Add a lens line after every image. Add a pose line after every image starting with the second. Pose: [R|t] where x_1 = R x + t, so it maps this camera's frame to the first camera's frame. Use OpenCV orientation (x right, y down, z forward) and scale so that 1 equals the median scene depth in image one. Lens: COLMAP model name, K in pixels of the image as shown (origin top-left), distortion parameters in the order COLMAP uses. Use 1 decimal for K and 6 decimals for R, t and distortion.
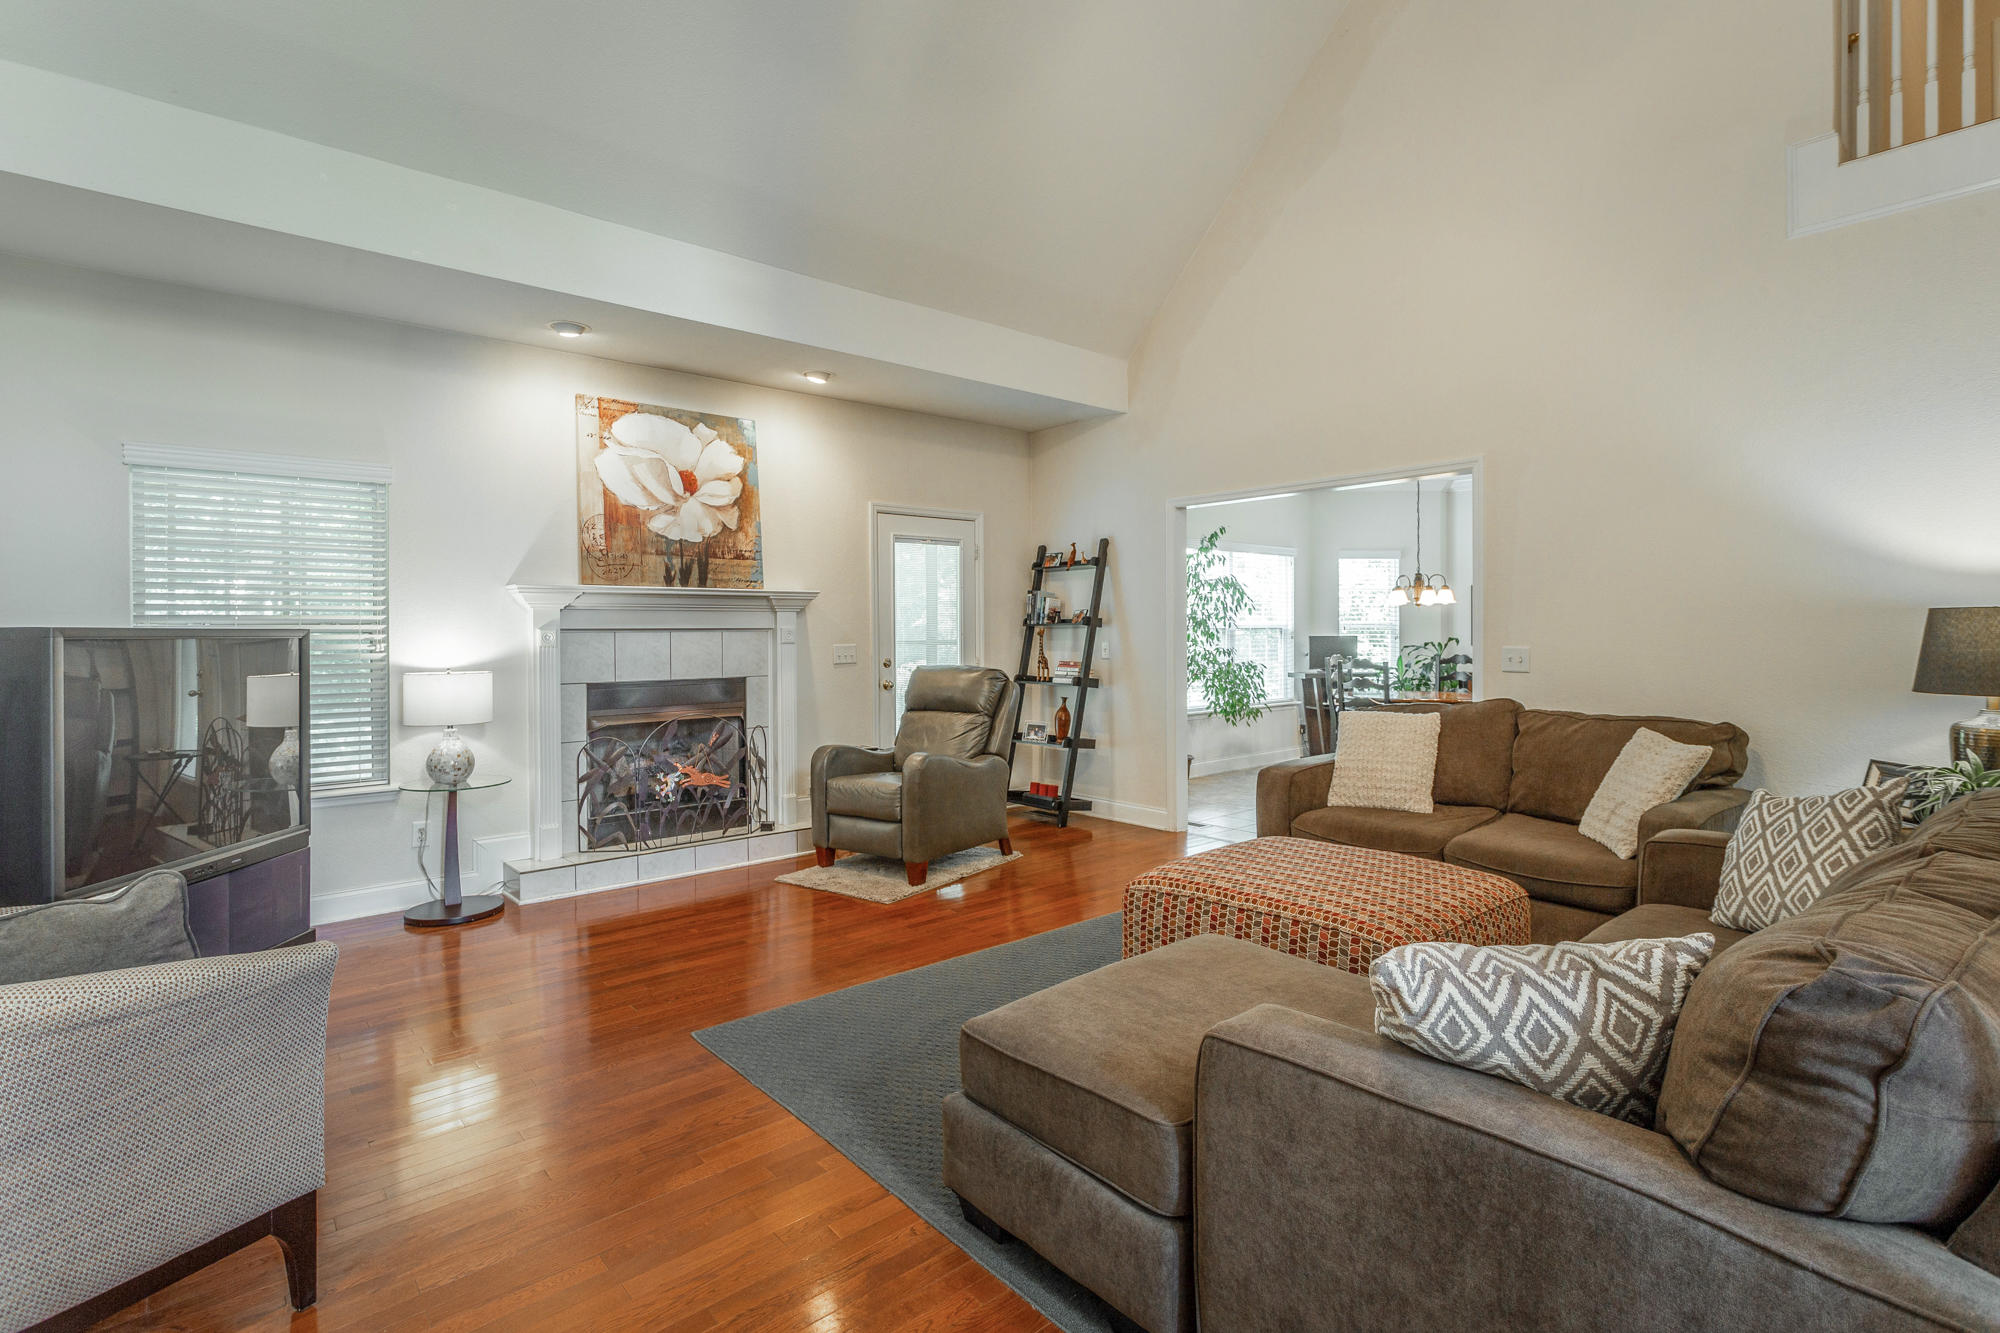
lens RADIAL K [[943.6, 0, 1003.7], [0, 943.6, 625.1], [0, 0, 1]] dist [-0.006330, -0.000298]
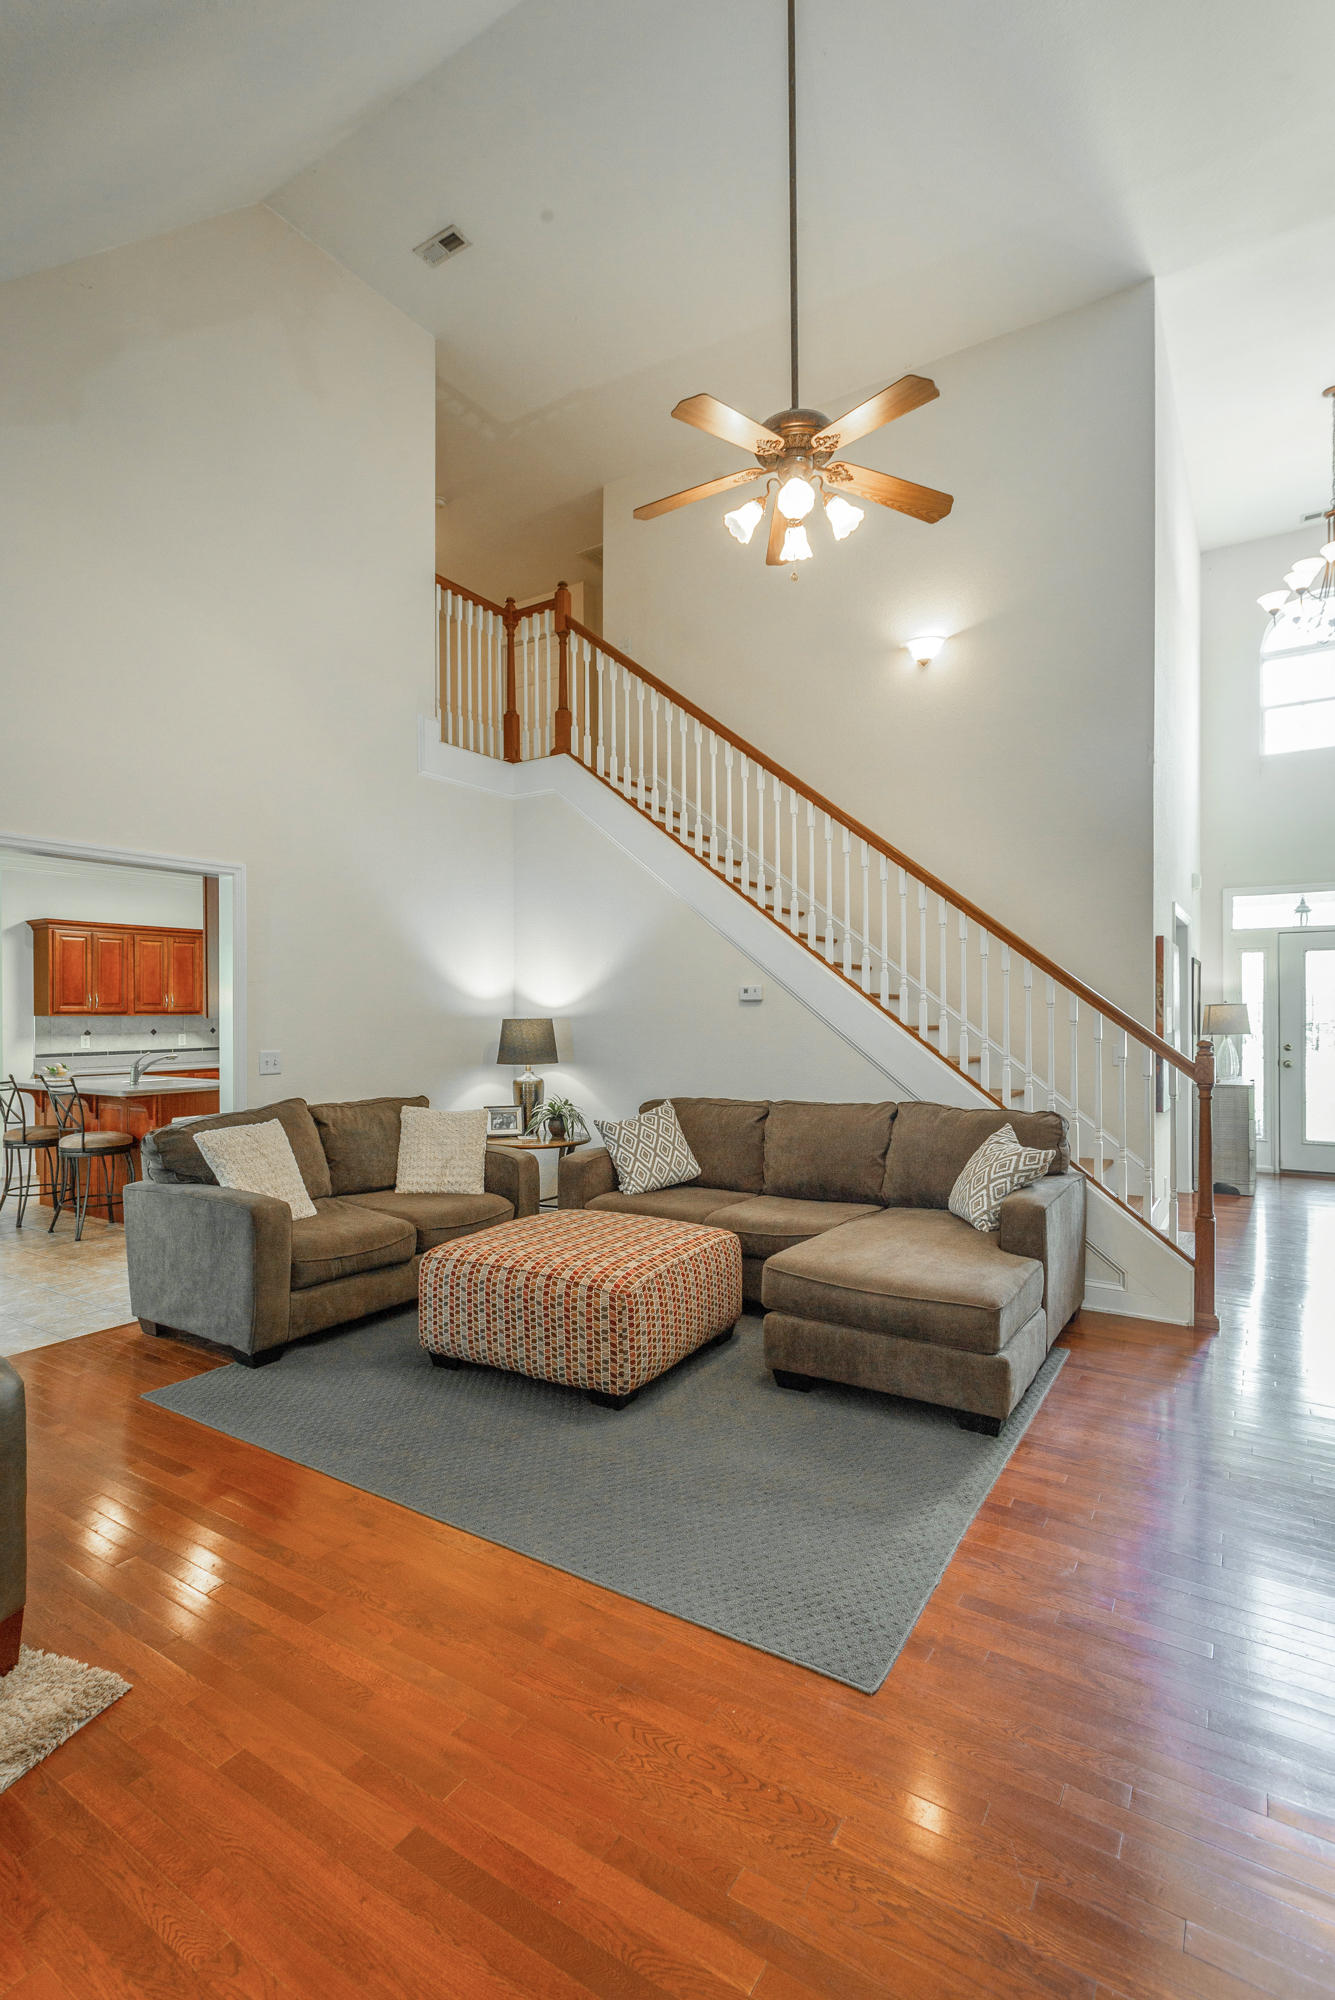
lens RADIAL K [[943.6, 0, 662.2], [0, 943.6, 1012.0], [0, 0, 1]] dist [-0.006330, -0.000298]
pose [[-0.284649, 0.003954, 0.958624, -0.528884], [0.000763, 0.999992, -0.003898, -0.014437], [-0.958631, -0.000378, -0.284650, 0.733534]]
